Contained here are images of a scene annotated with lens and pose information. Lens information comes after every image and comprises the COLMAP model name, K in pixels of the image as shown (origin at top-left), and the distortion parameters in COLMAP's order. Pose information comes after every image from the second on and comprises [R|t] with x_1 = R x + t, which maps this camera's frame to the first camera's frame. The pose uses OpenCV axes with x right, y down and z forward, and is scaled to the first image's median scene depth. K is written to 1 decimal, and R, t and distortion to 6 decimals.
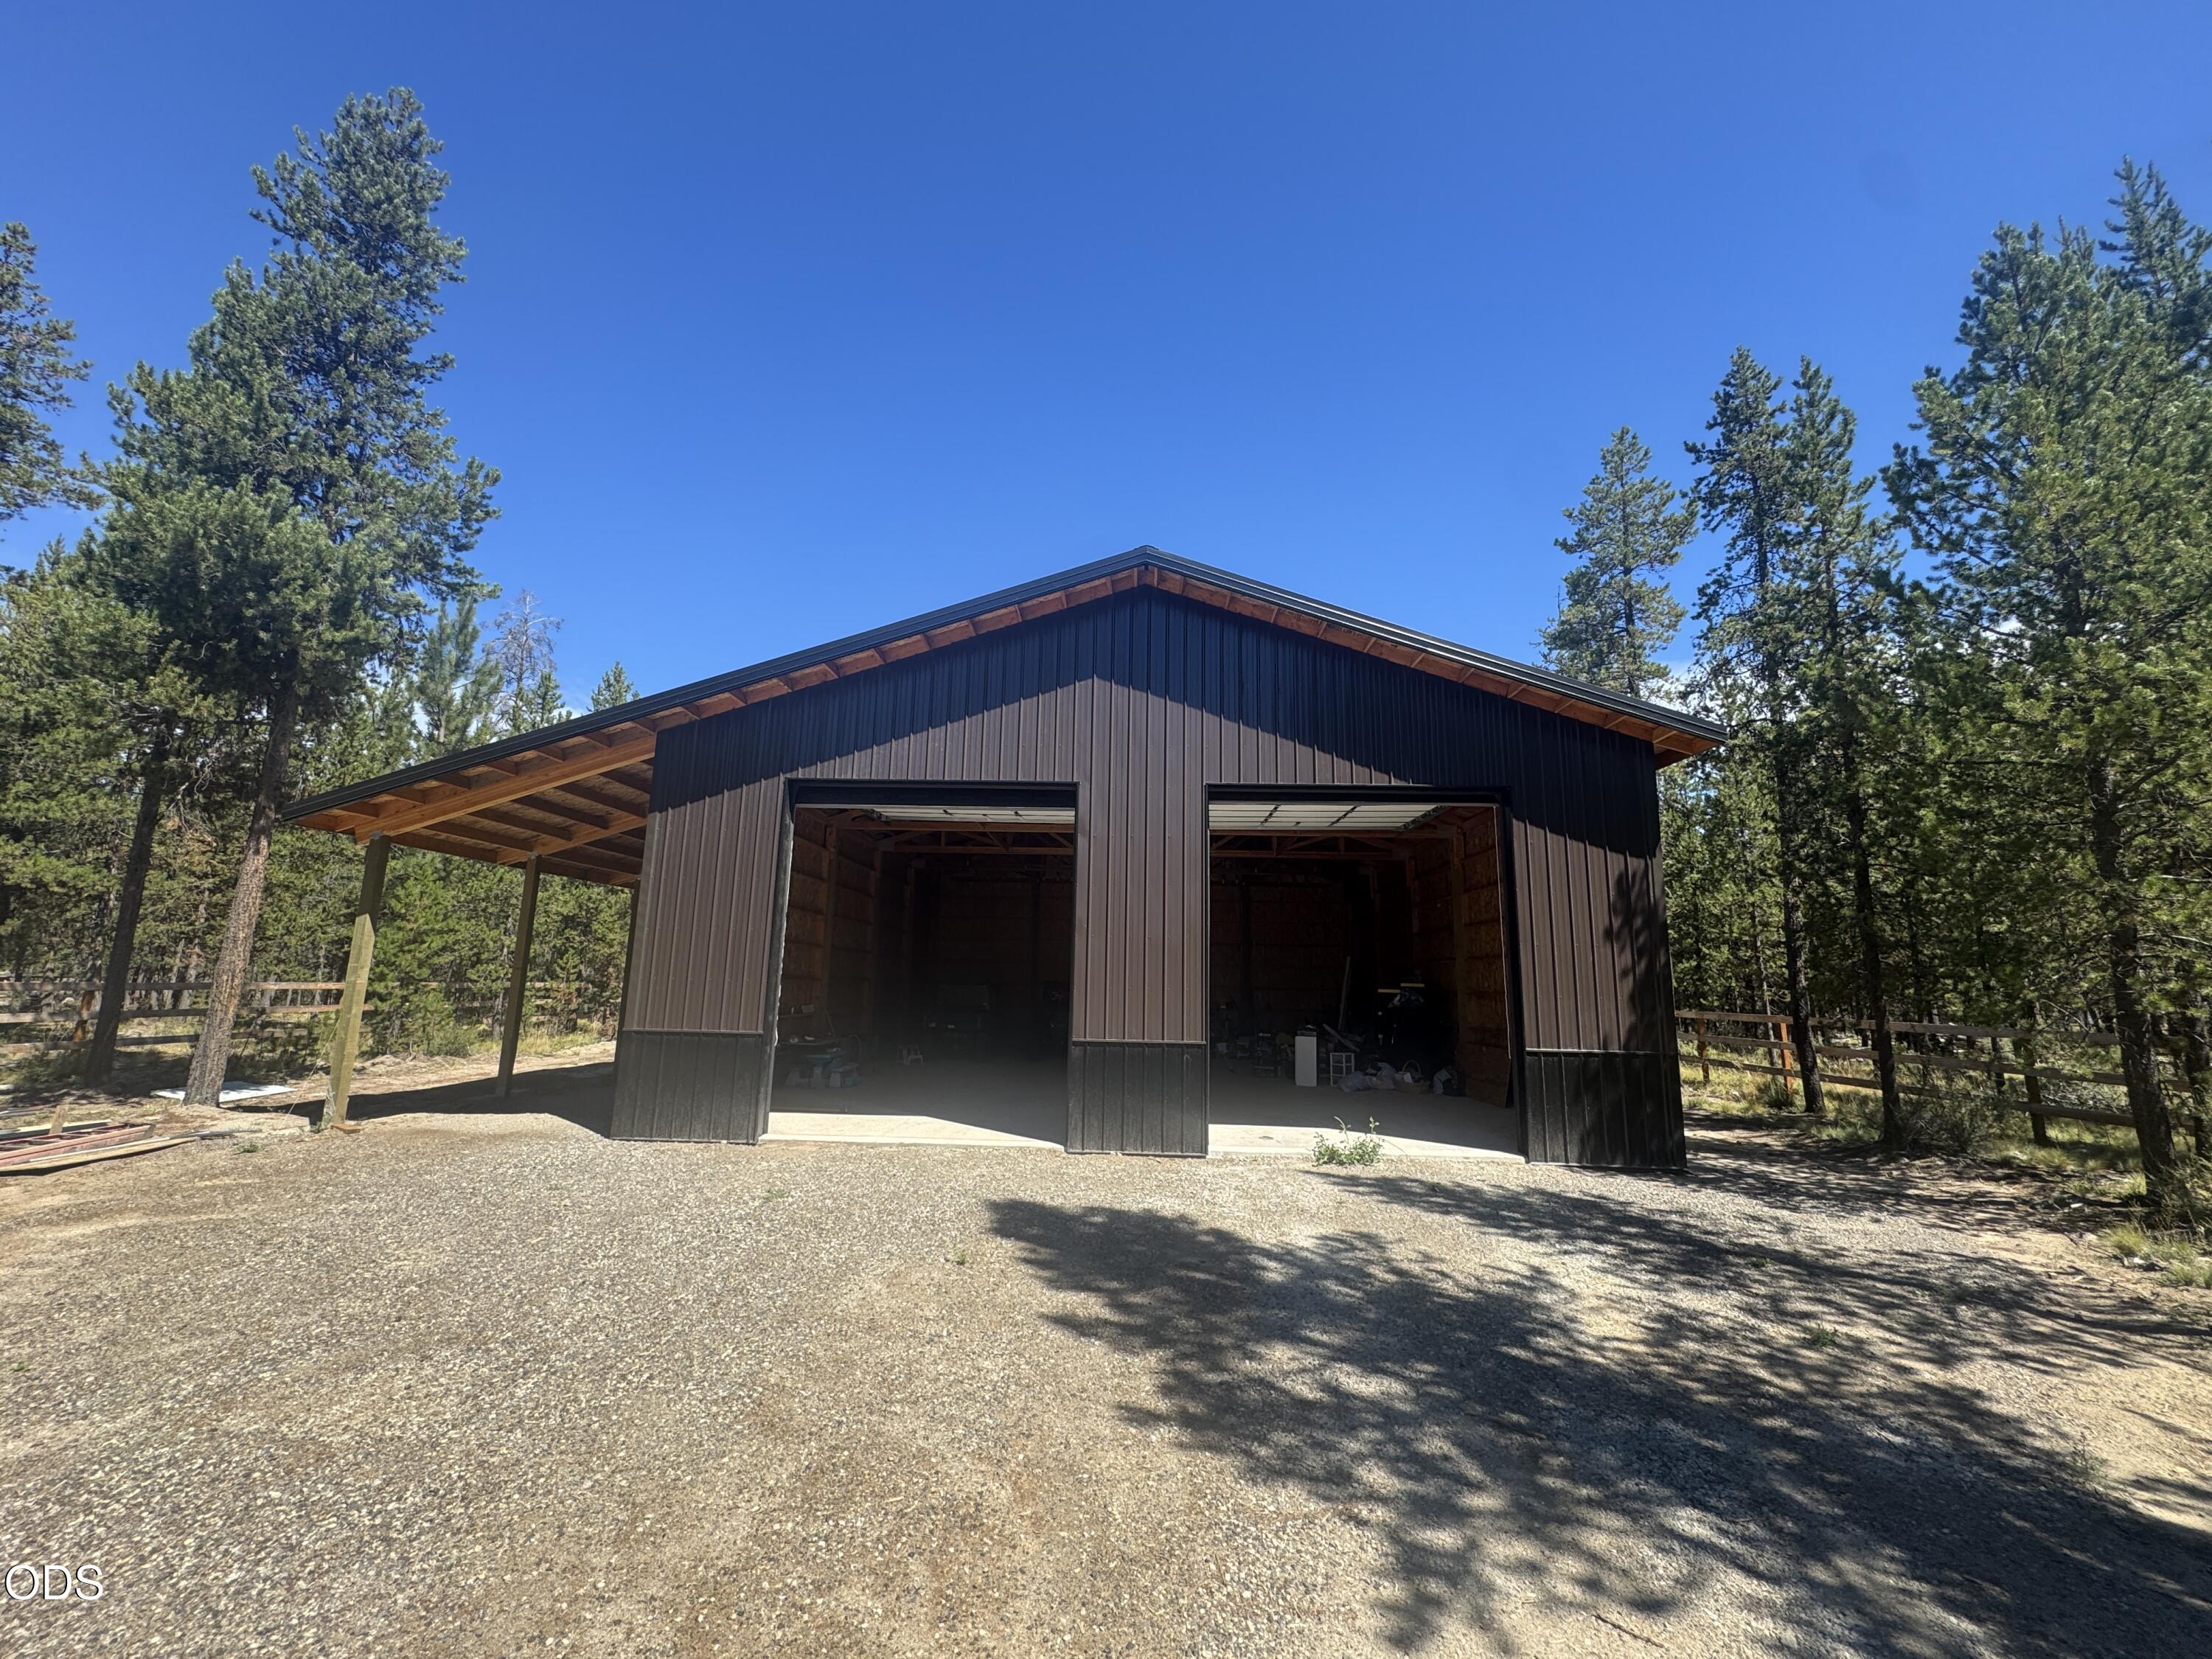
lens RADIAL K [[879.8, 0, 1103.8], [0, 879.8, 820.2], [0, 0, 1]] dist [-0.001841, 0.000165]
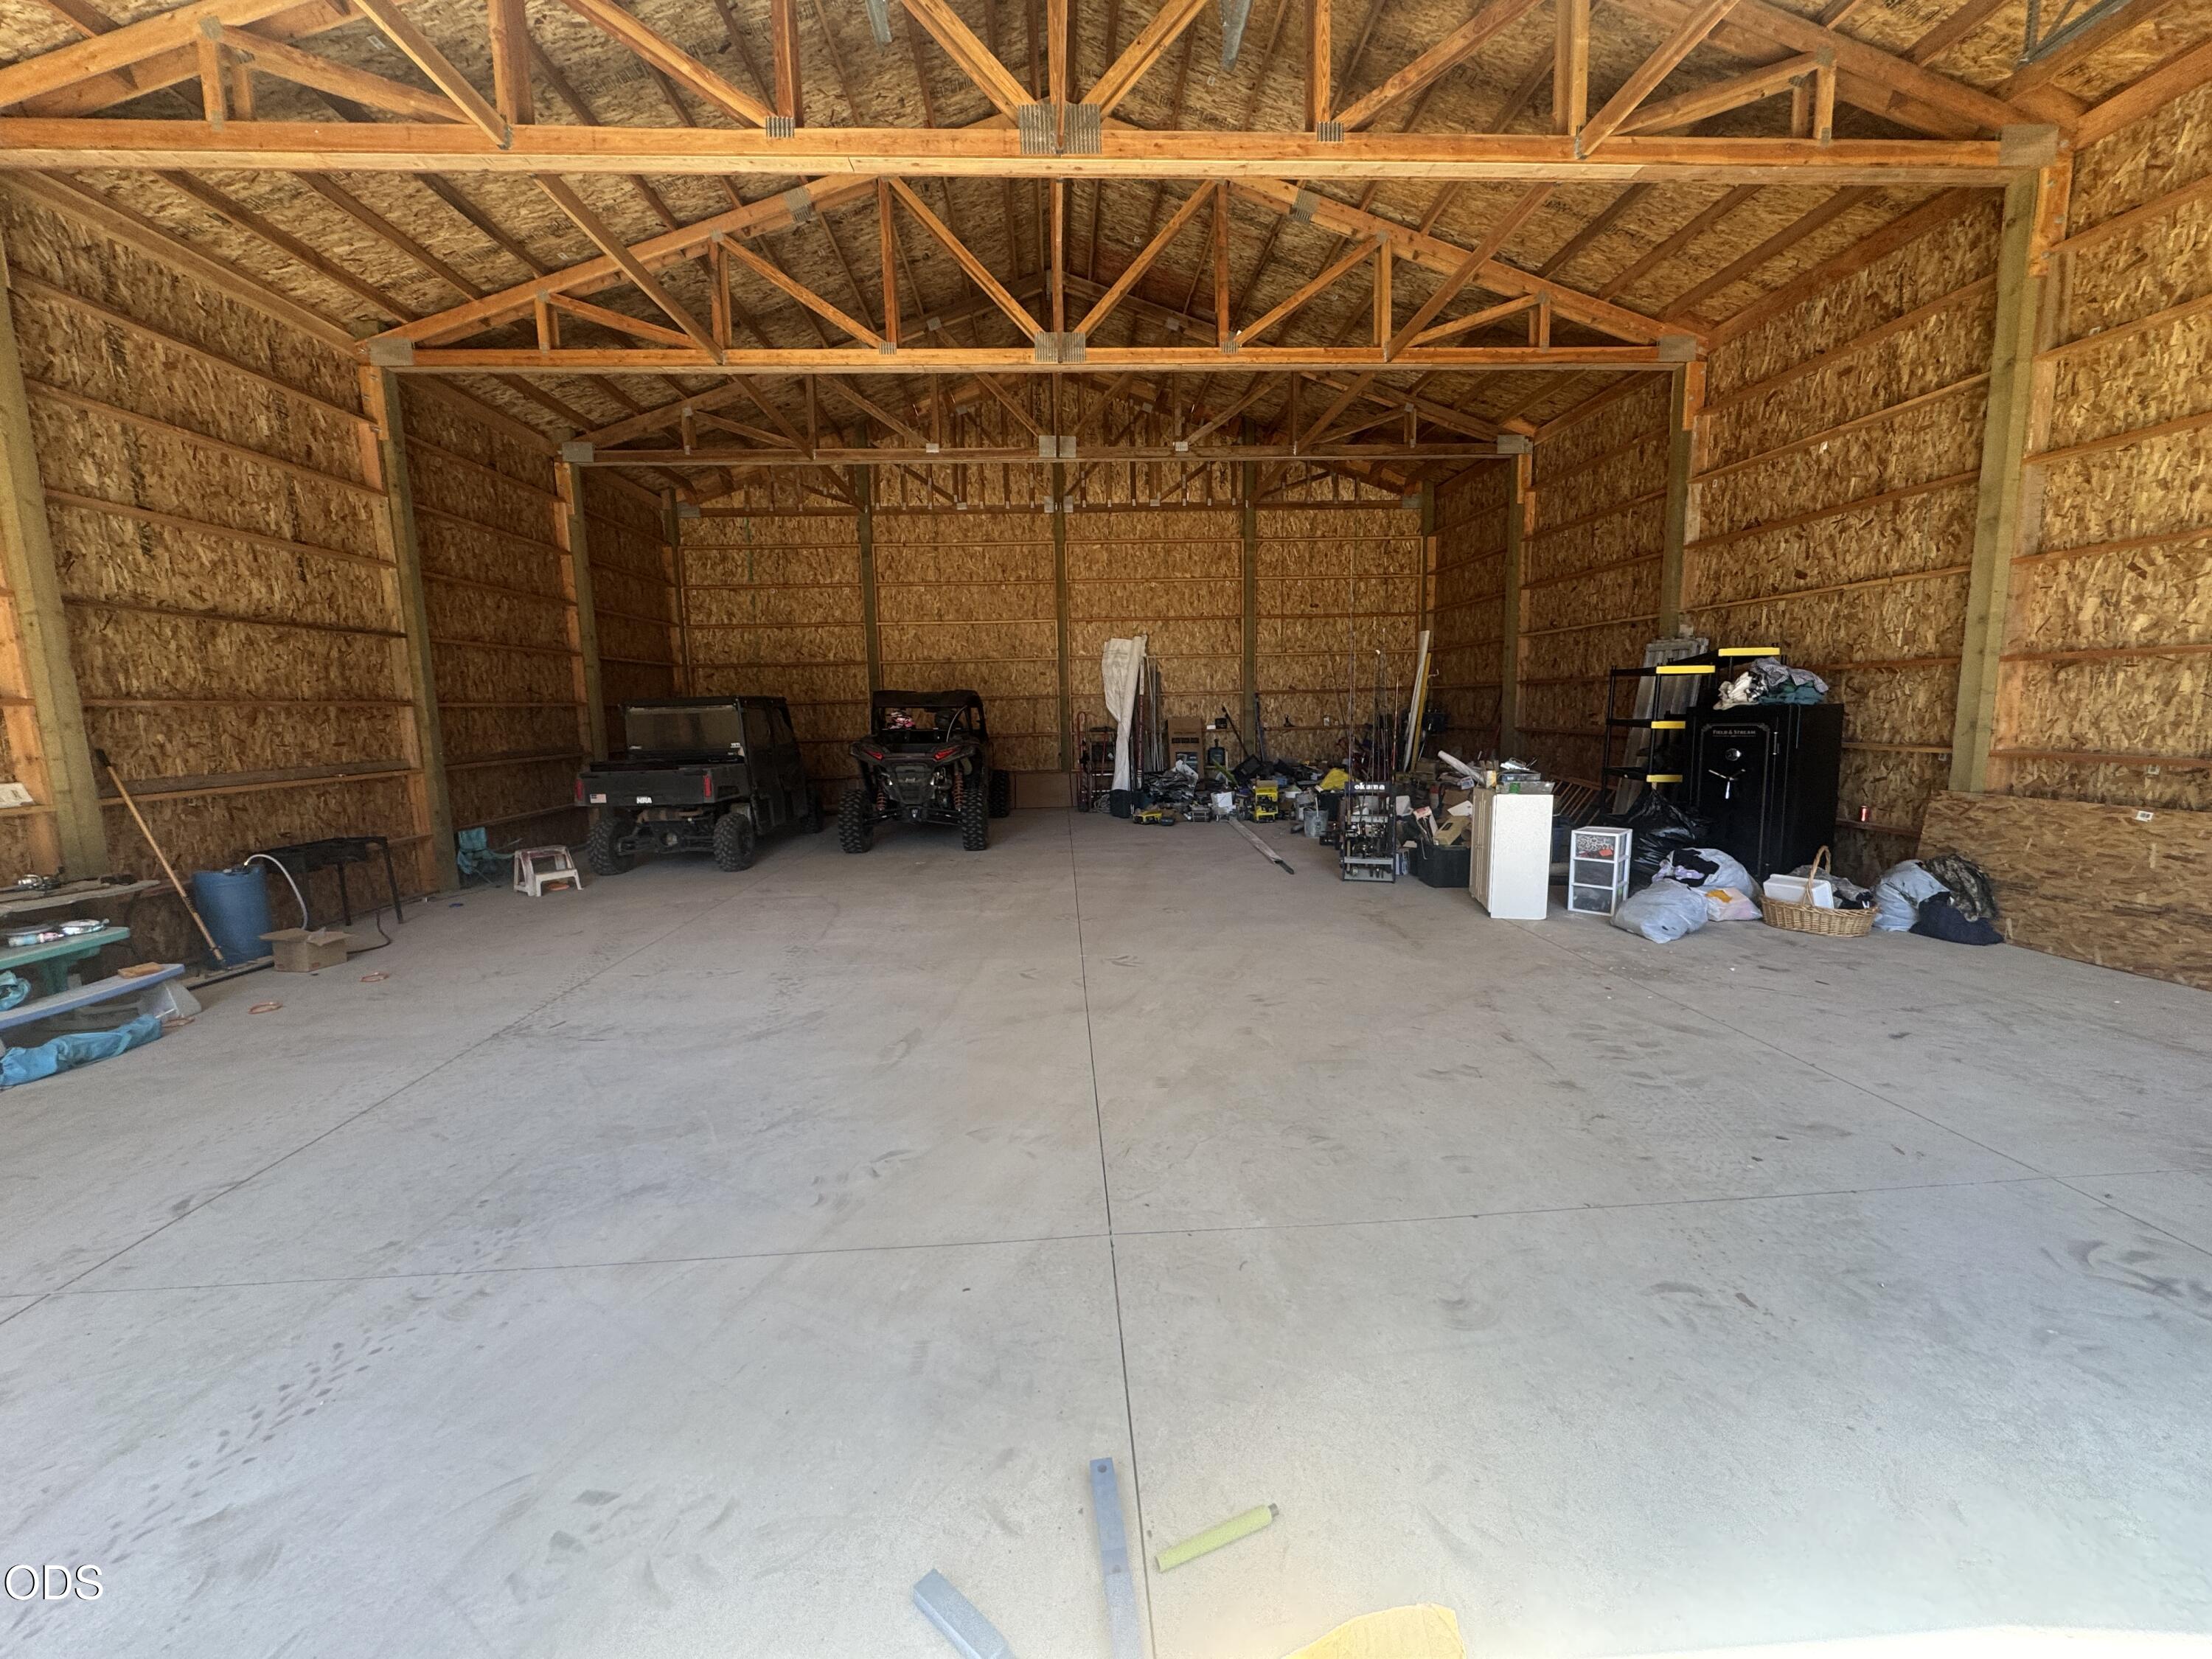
lens RADIAL K [[879.8, 0, 1108.1], [0, 879.8, 824.7], [0, 0, 1]] dist [-0.001841, 0.000165]
pose [[0.994198, -0.057322, 0.091016, 0.017580], [0.026039, 0.949259, 0.313415, 0.134054], [-0.104364, -0.309227, 0.945244, 0.653391]]
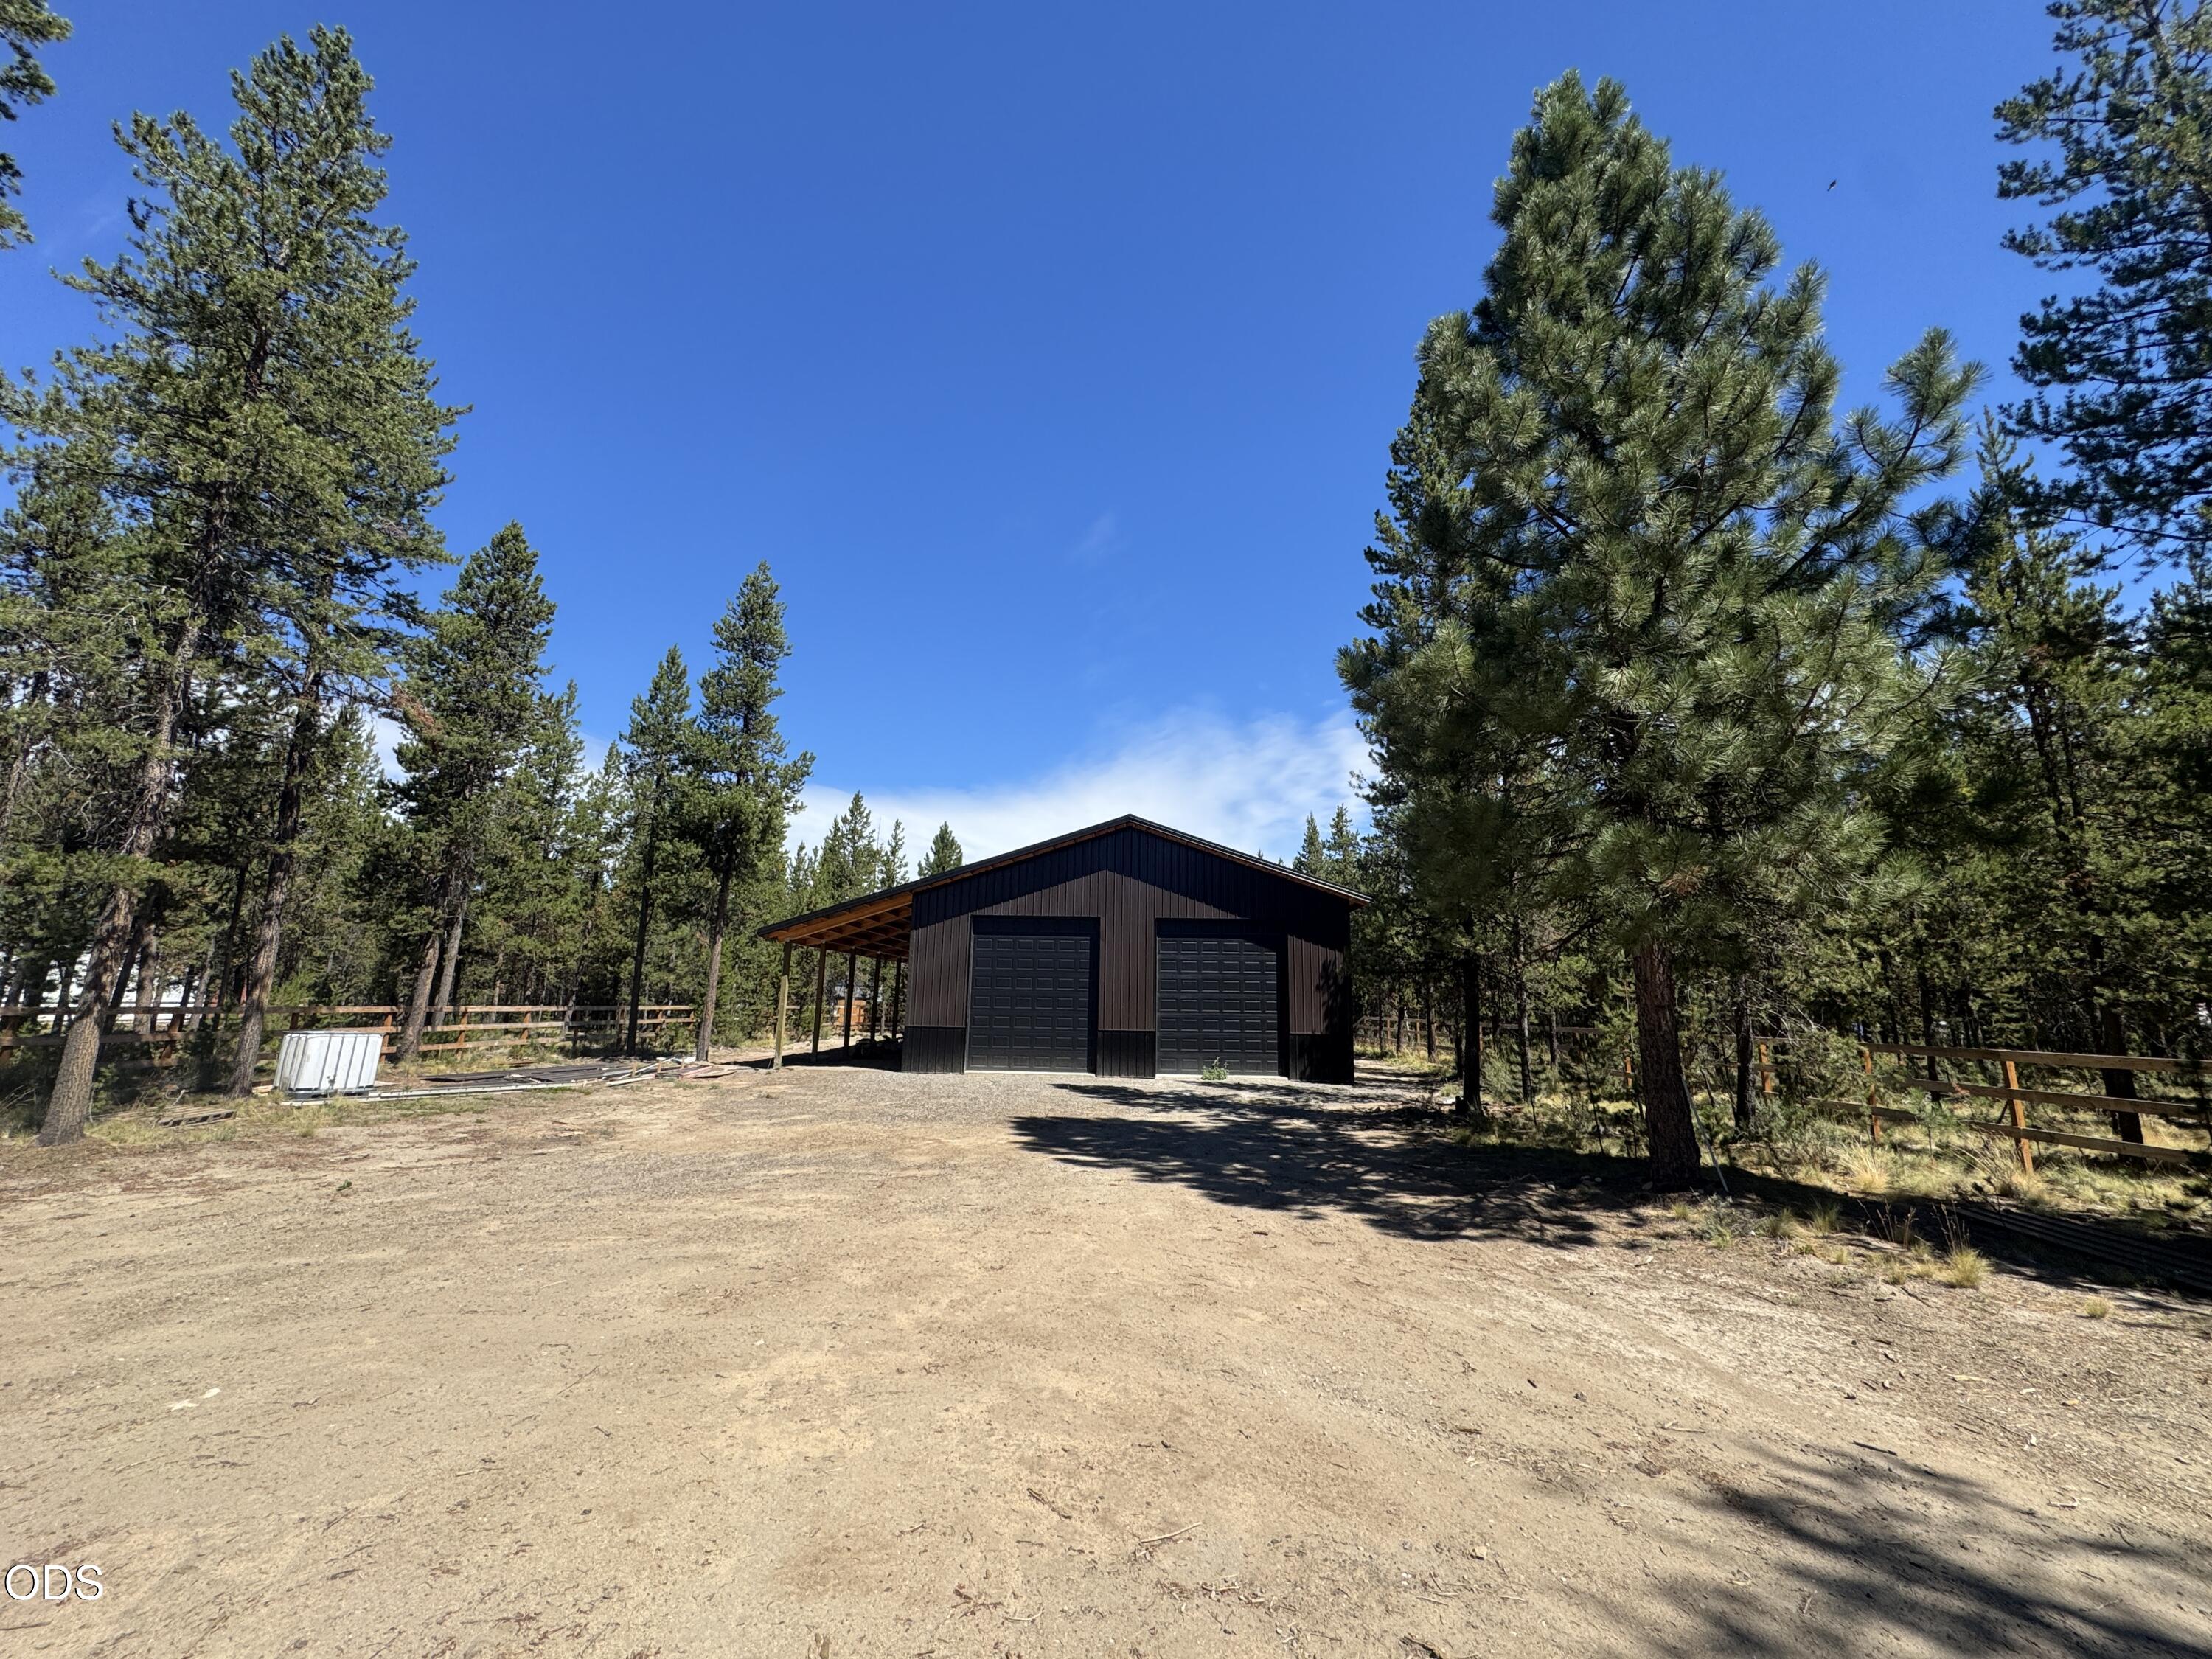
lens RADIAL K [[879.8, 0, 1115.4], [0, 879.8, 819.0], [0, 0, 1]] dist [-0.001841, 0.000165]
pose [[0.999972, -0.004267, -0.006212, 0.025085], [0.004128, 0.999745, -0.022219, -0.241504], [0.006305, 0.022193, 0.999734, -1.261193]]
